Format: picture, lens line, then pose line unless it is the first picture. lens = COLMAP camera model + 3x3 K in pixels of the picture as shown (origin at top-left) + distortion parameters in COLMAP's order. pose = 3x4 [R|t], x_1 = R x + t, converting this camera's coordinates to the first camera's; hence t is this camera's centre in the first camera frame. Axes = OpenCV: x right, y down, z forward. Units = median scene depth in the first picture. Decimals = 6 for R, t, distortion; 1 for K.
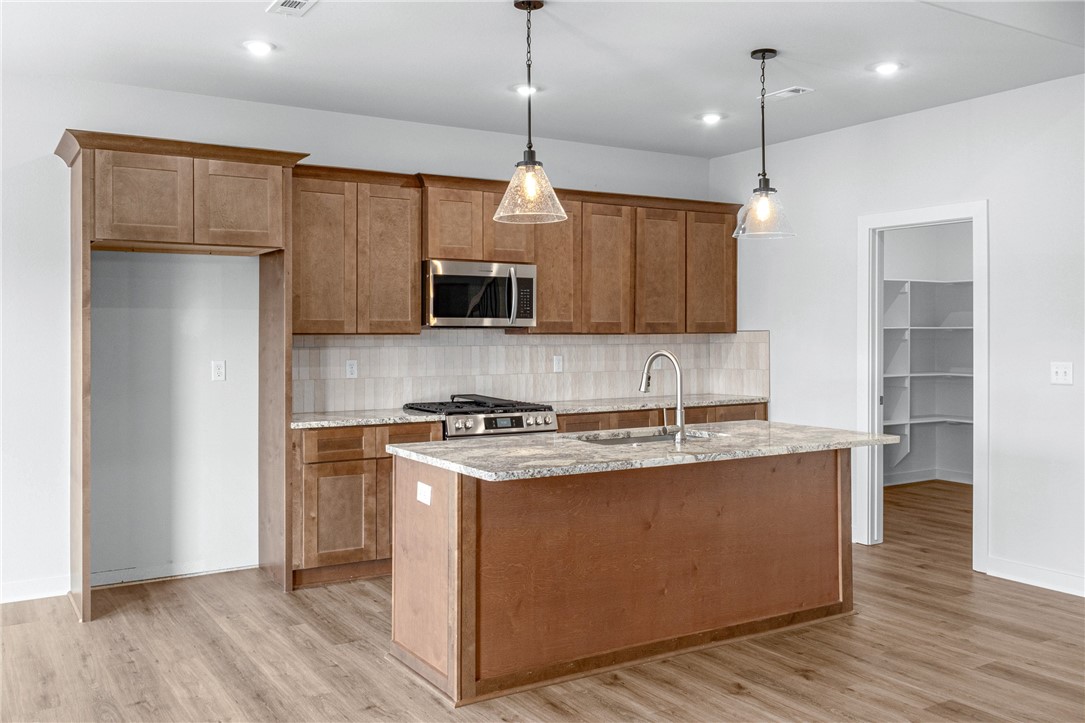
lens RADIAL K [[960.2, 0, 542.5], [0, 960.2, 361.5], [0, 0, 1]] dist [-0.000971, -0.000180]
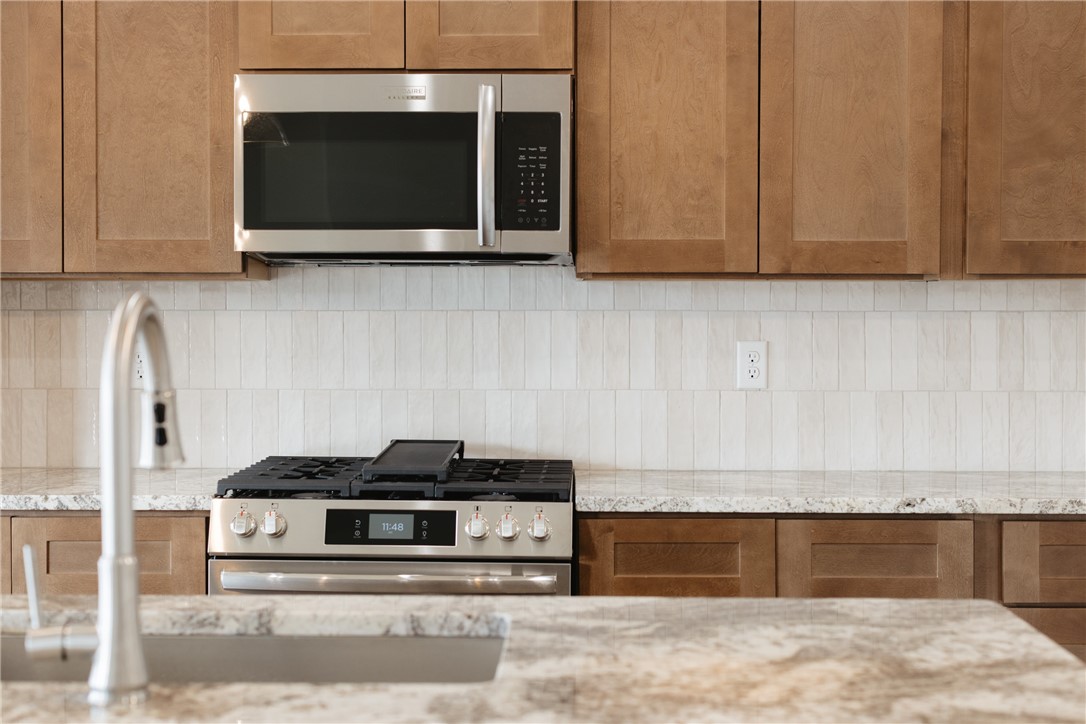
lens RADIAL K [[1675.9, 0, 543.0], [0, 1675.9, 362.0], [0, 0, 1]] dist [0.035545, 0.103868]
pose [[0.832277, 0.018235, -0.554060, 0.324131], [-0.018964, 0.999810, 0.004419, 0.000126], [0.554036, 0.006830, 0.832465, 0.497856]]
